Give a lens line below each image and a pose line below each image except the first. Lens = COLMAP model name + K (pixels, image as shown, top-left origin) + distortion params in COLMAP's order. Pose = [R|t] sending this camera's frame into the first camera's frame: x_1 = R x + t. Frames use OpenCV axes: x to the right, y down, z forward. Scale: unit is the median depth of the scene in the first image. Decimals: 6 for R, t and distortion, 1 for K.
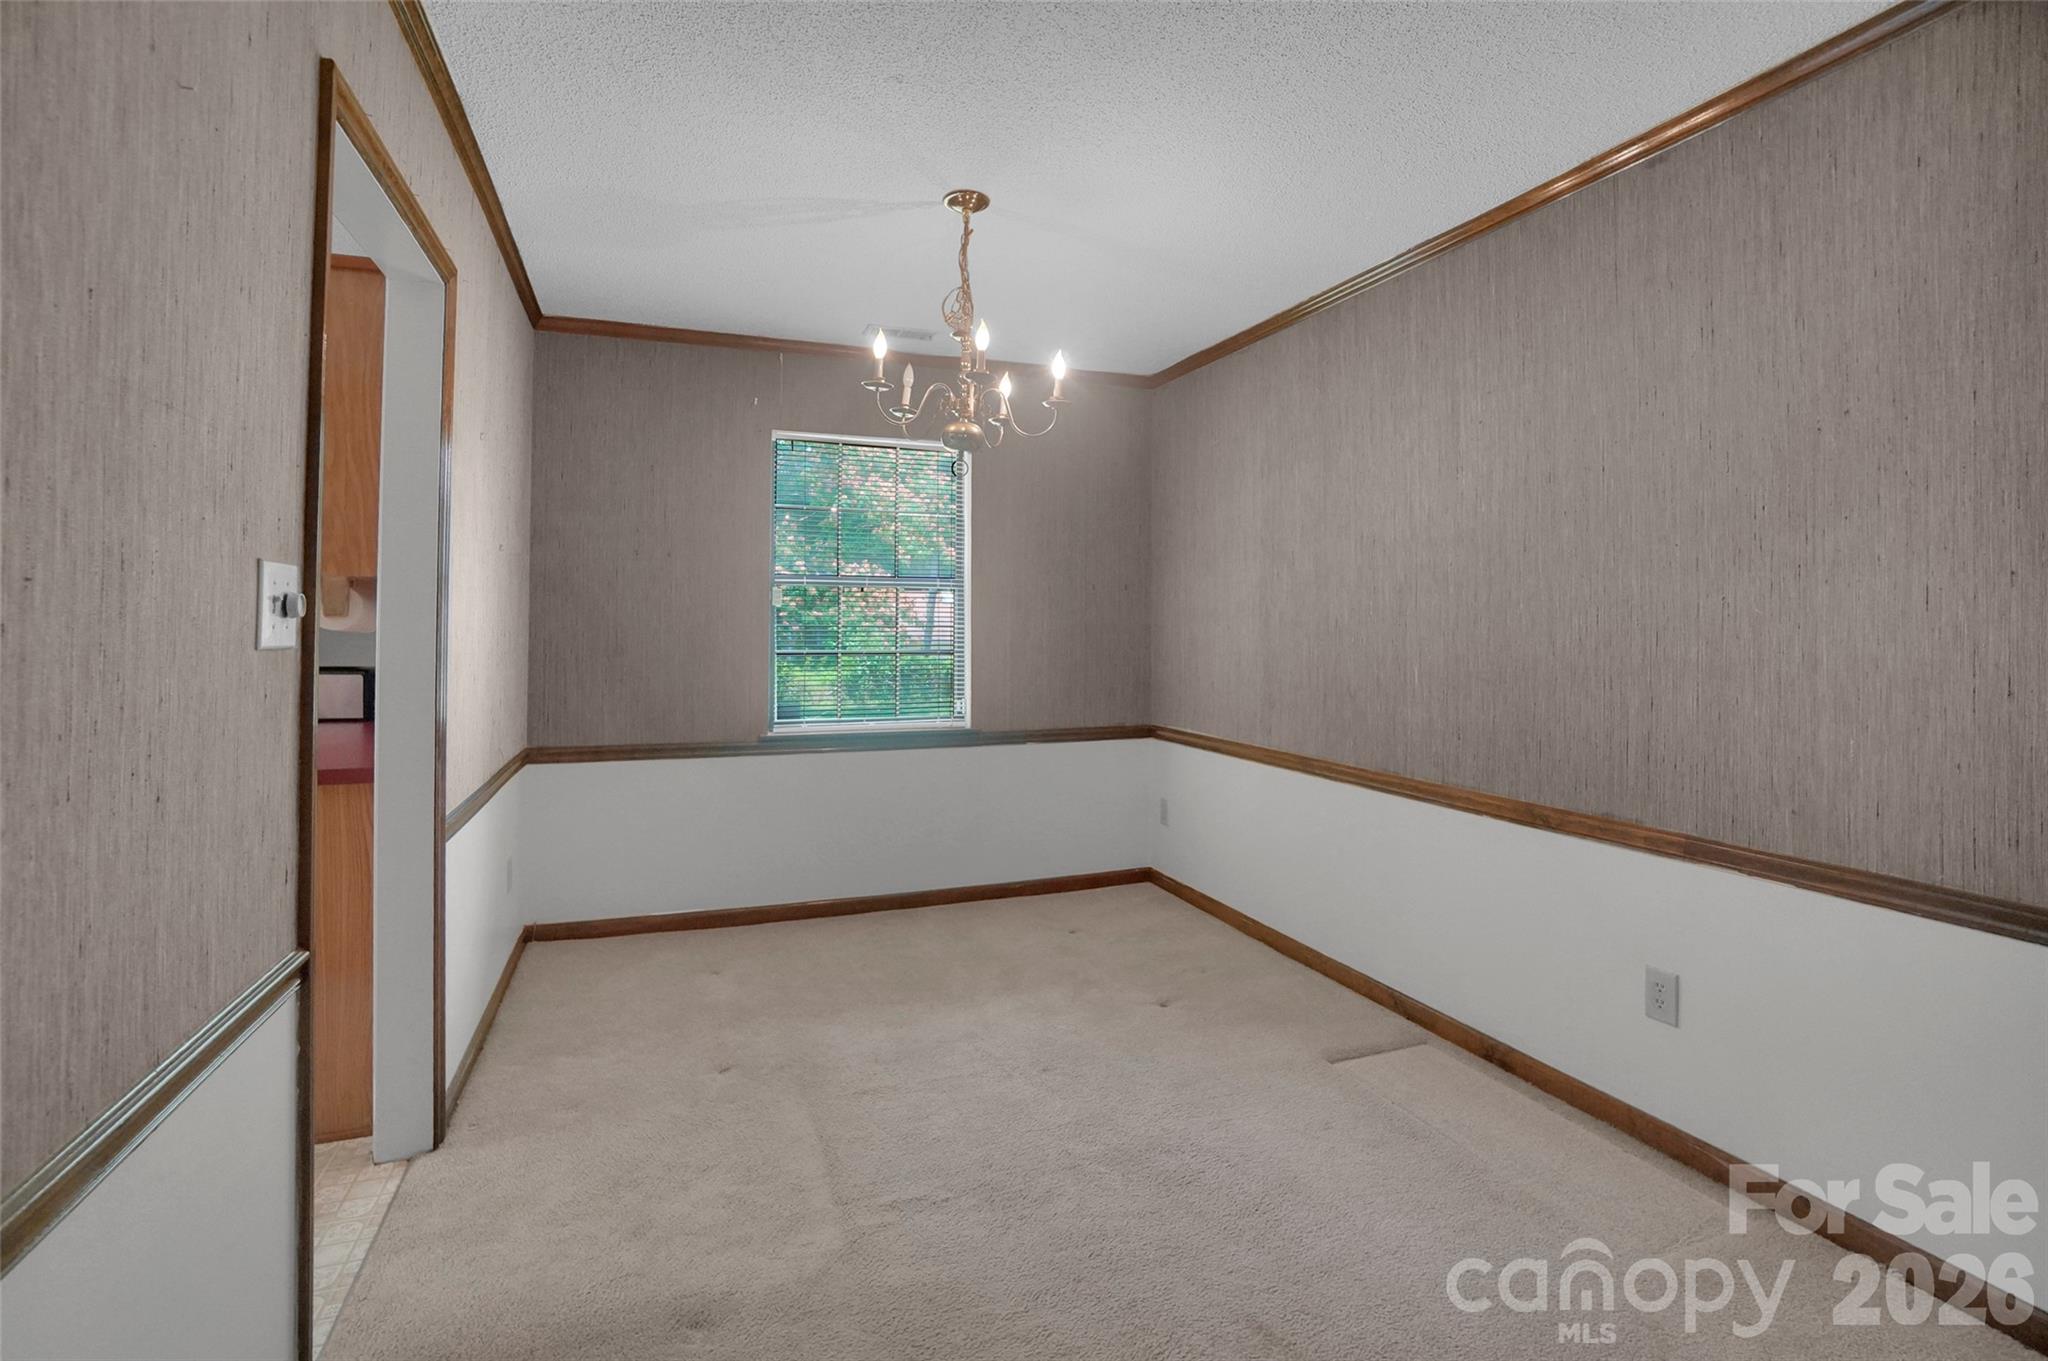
lens RADIAL K [[934.6, 0, 1008.8], [0, 934.6, 610.0], [0, 0, 1]] dist [-0.047108, 0.014144]
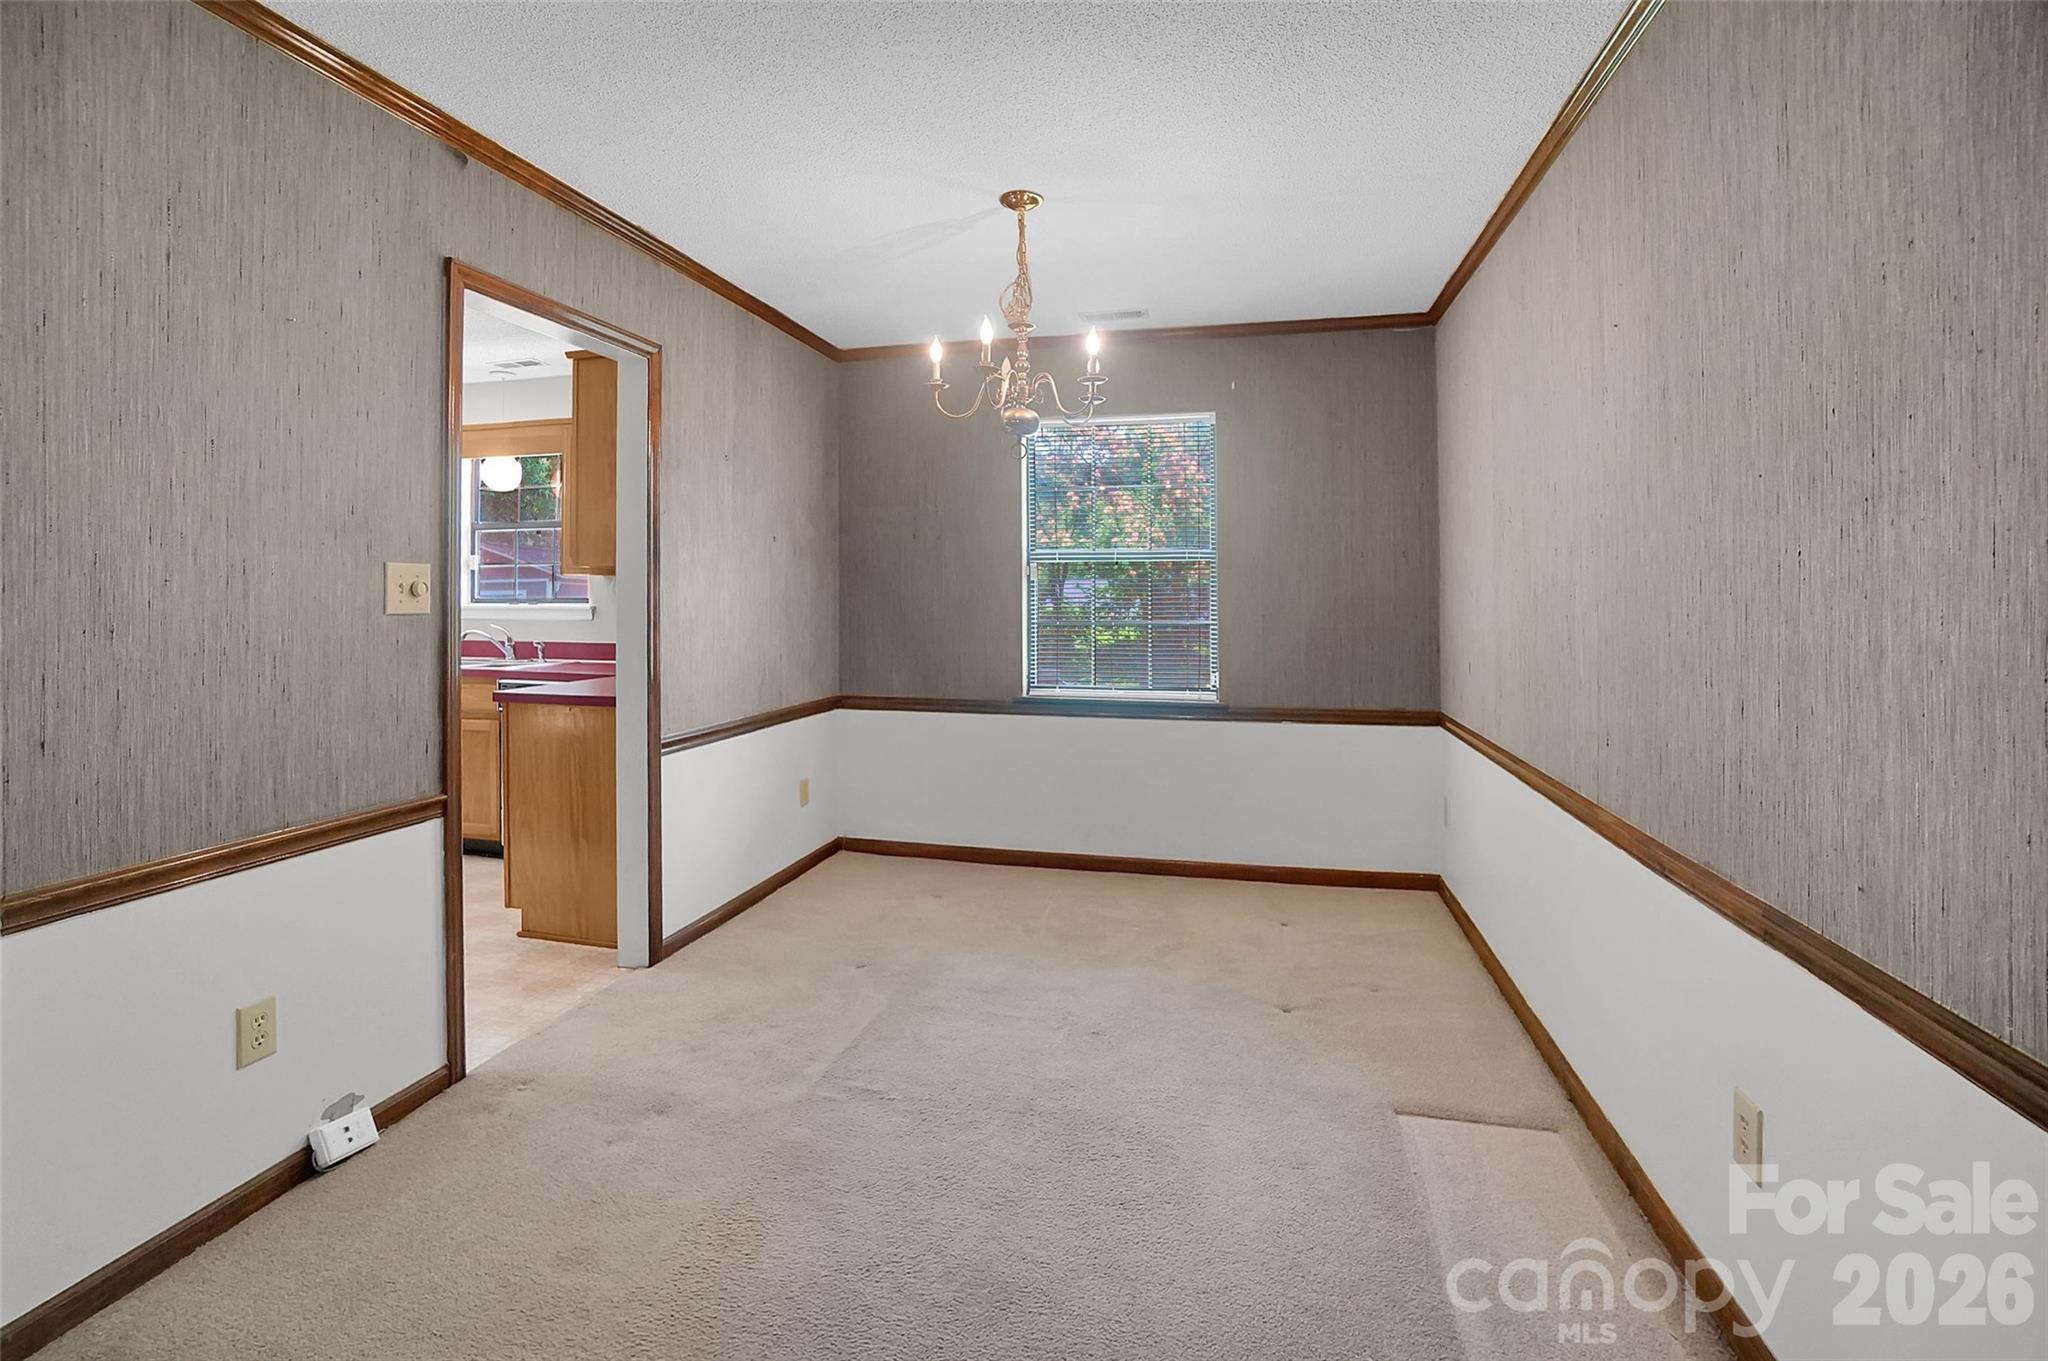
lens RADIAL K [[934.6, 0, 1003.1], [0, 934.6, 592.1], [0, 0, 1]] dist [-0.047108, 0.014144]
pose [[0.822124, -0.007701, -0.569256, 0.540746], [0.013158, 0.999898, 0.005478, 0.003280], [0.569156, -0.011994, 0.822142, 0.107652]]
